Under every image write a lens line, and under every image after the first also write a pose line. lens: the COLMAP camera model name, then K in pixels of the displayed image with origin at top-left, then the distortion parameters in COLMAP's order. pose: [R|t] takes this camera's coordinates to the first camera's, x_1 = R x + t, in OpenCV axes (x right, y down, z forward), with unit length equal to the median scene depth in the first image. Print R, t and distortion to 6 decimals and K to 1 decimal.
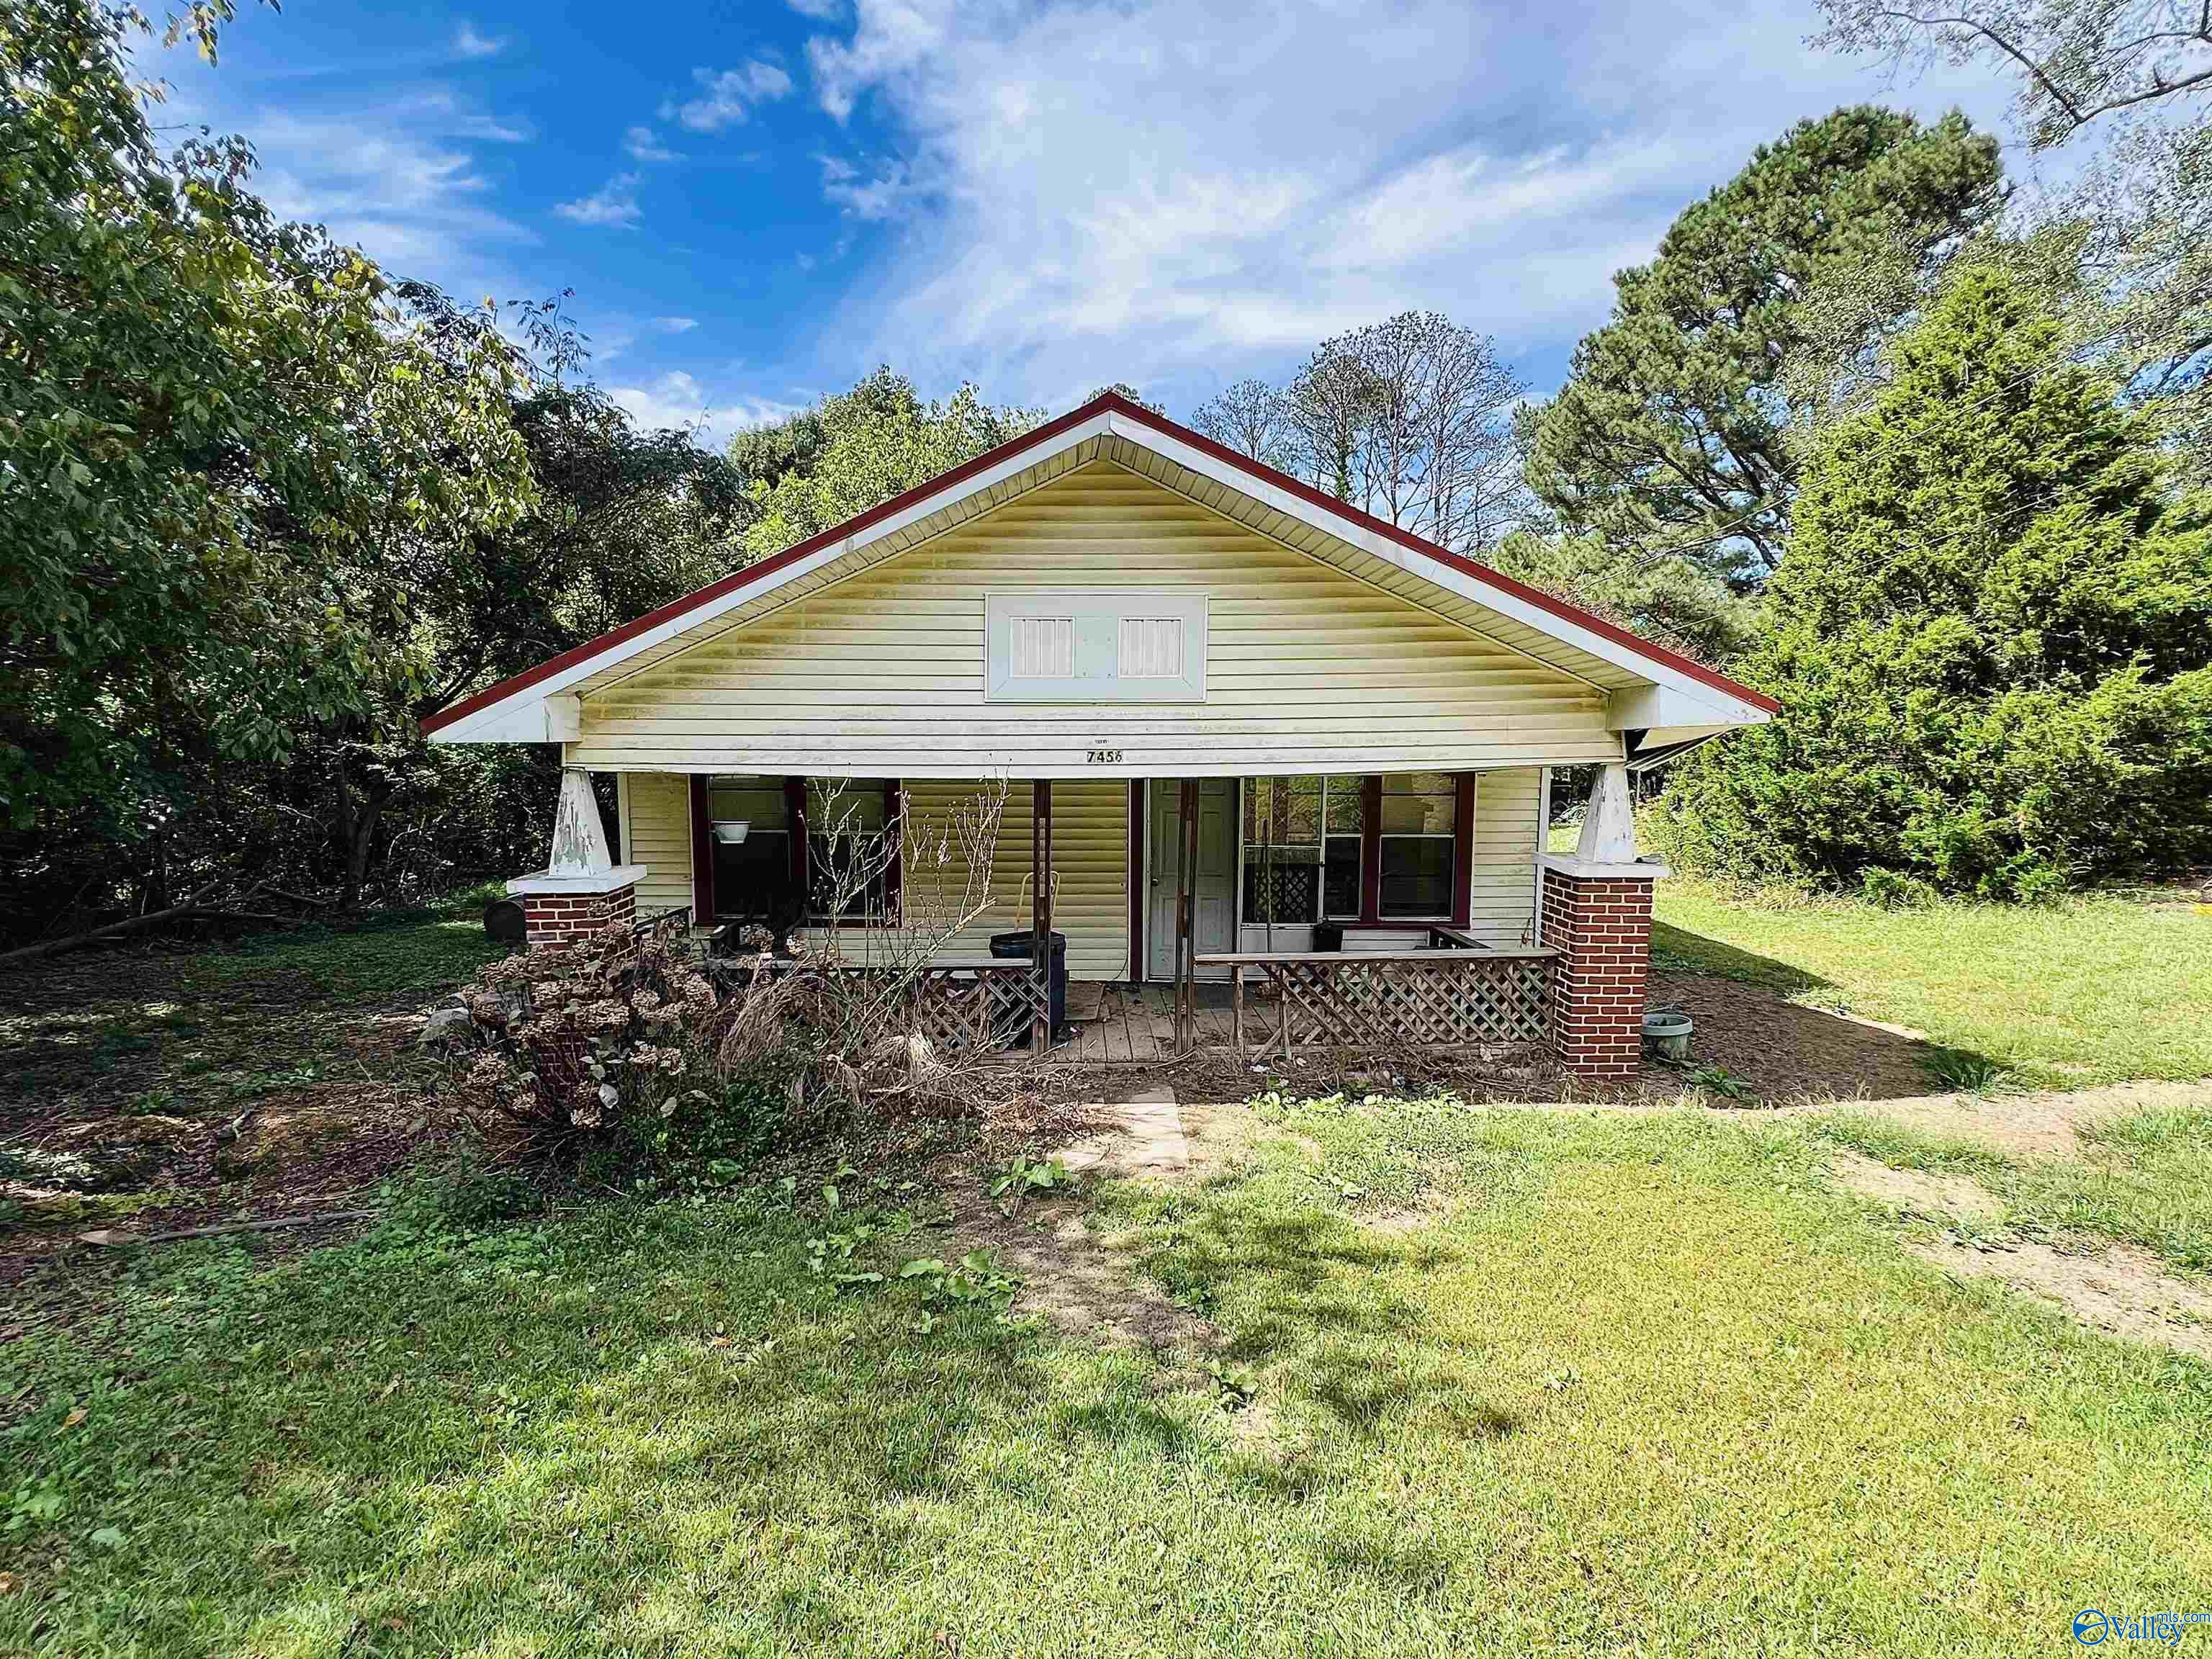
lens RADIAL K [[1033.3, 0, 1106.3], [0, 1033.3, 836.8], [0, 0, 1]] dist [-0.001099, -0.000974]
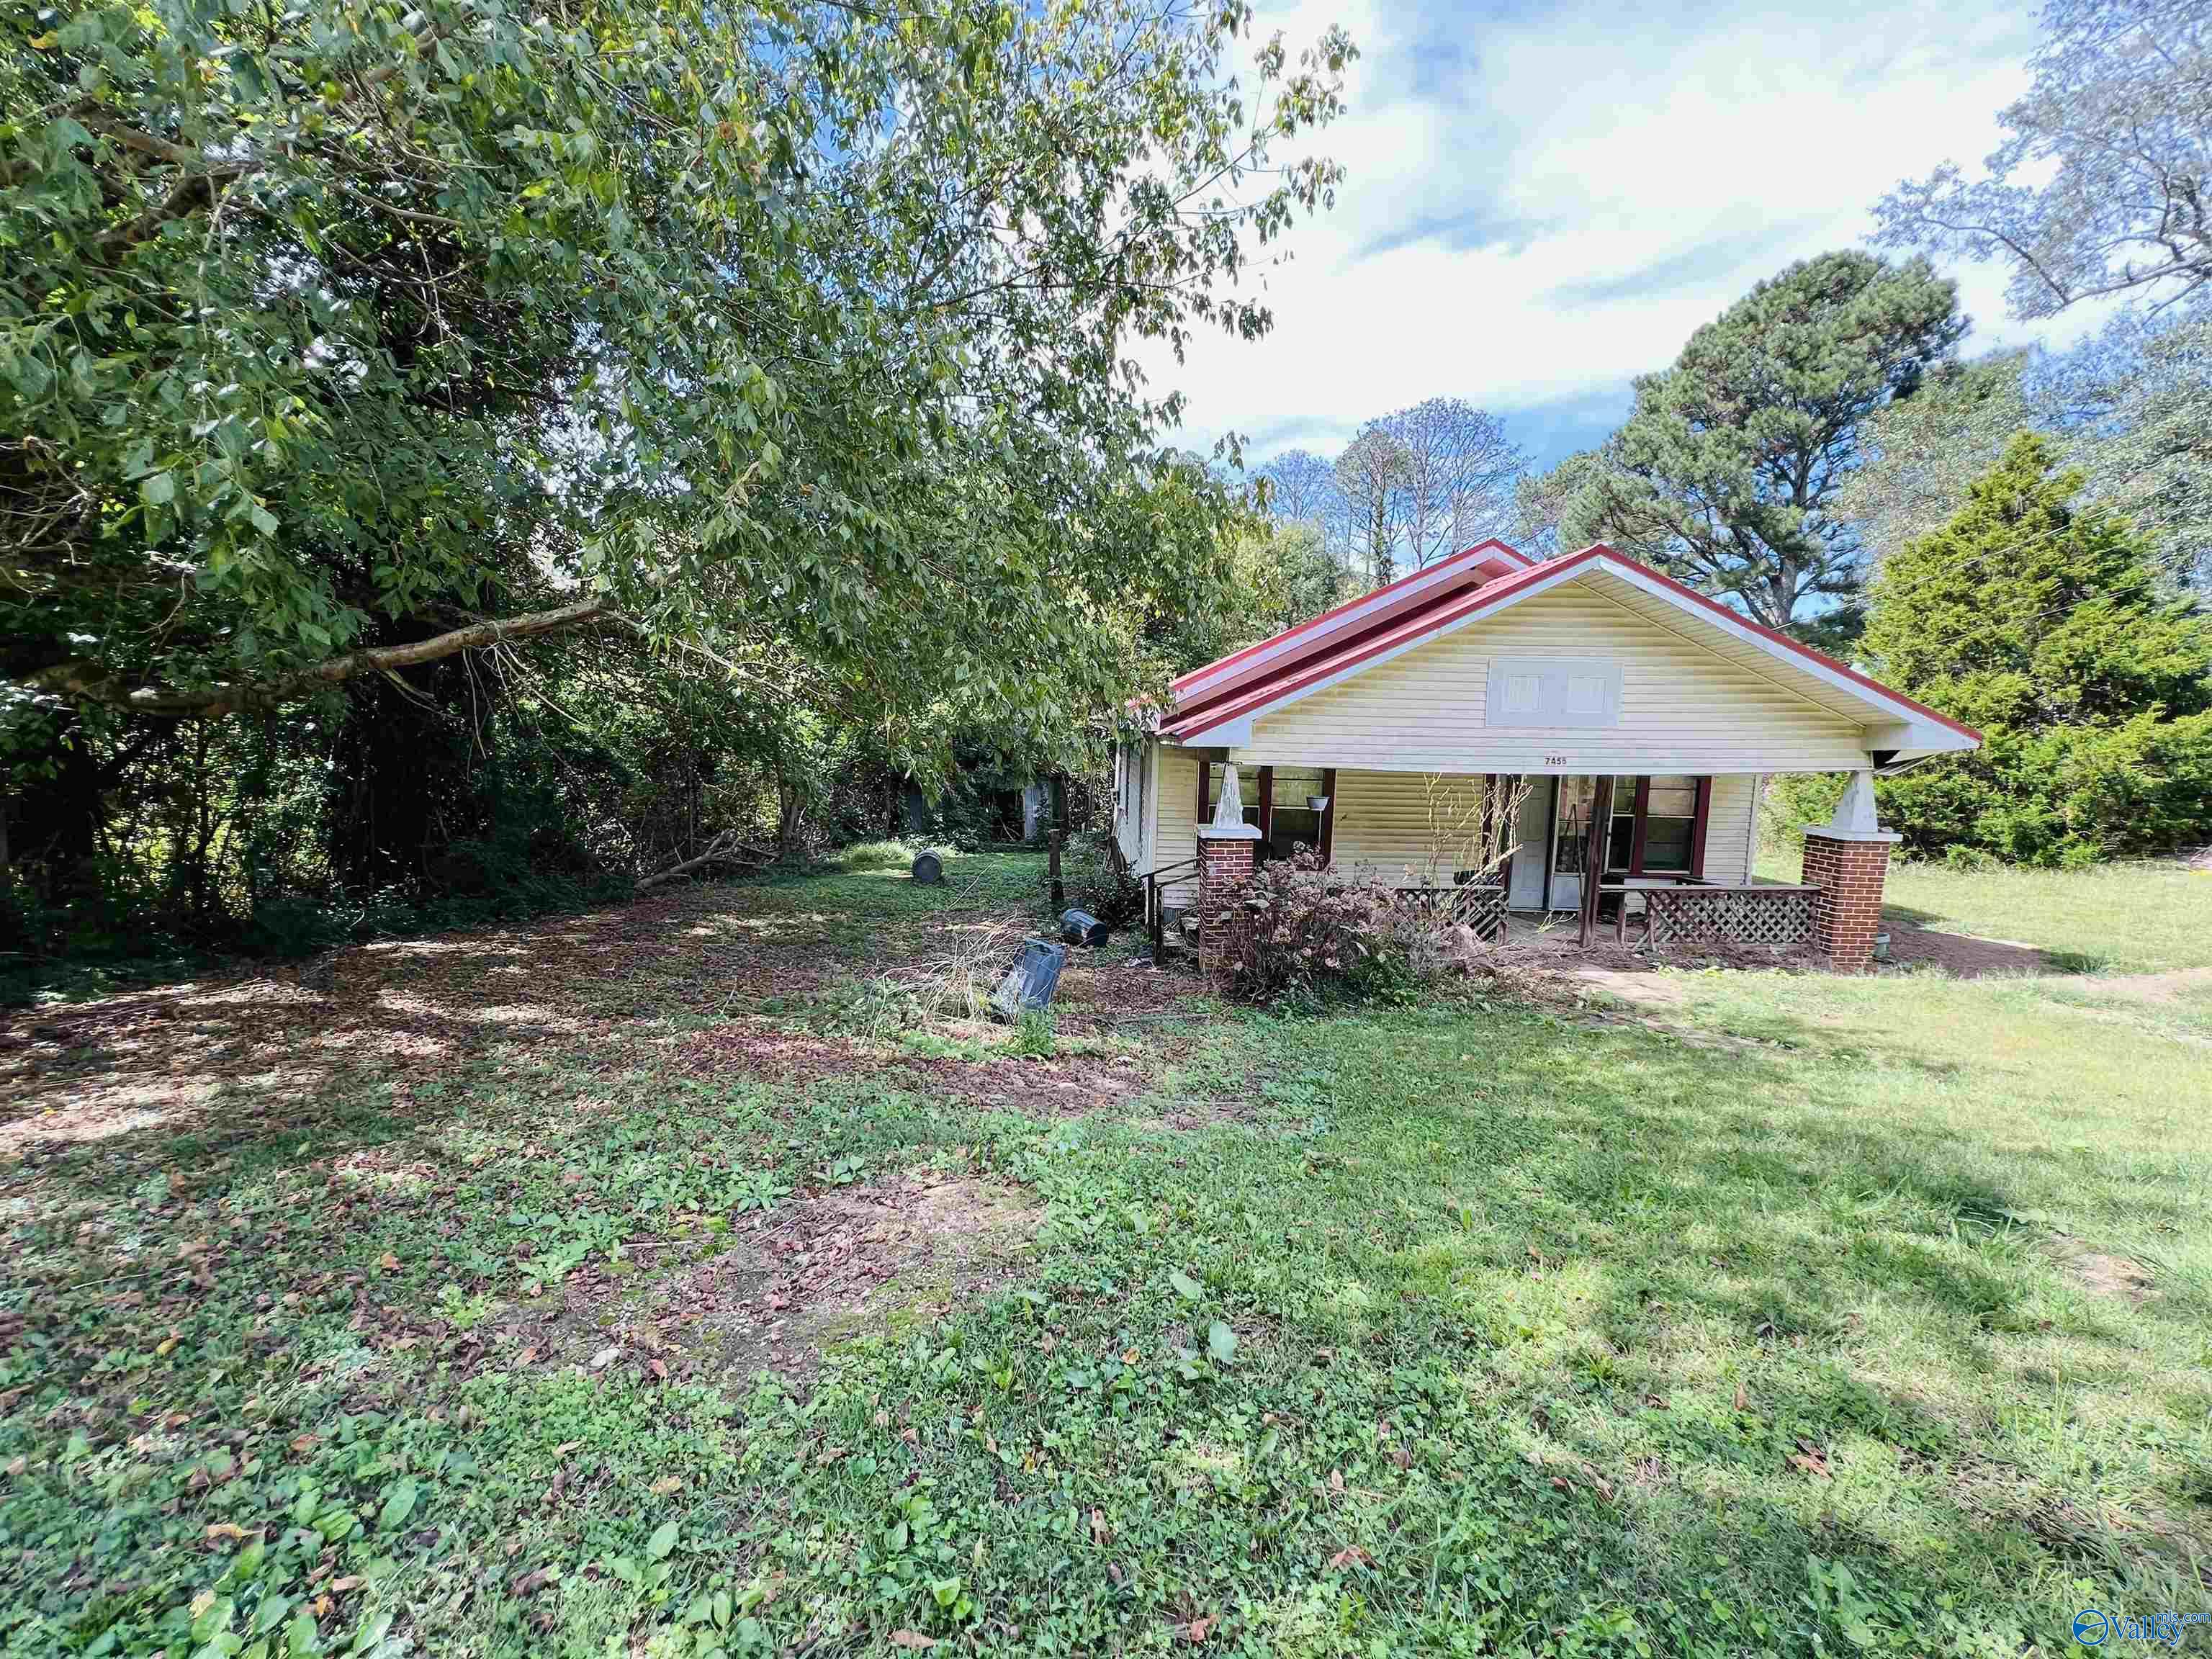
lens RADIAL K [[877.6, 0, 1112.2], [0, 877.6, 832.4], [0, 0, 1]] dist [0.000842, -0.000536]
pose [[0.999828, 0.018079, -0.004165, -0.457259], [-0.018048, 0.999809, 0.007490, 0.024654], [0.004300, -0.007413, 0.999963, -0.256353]]
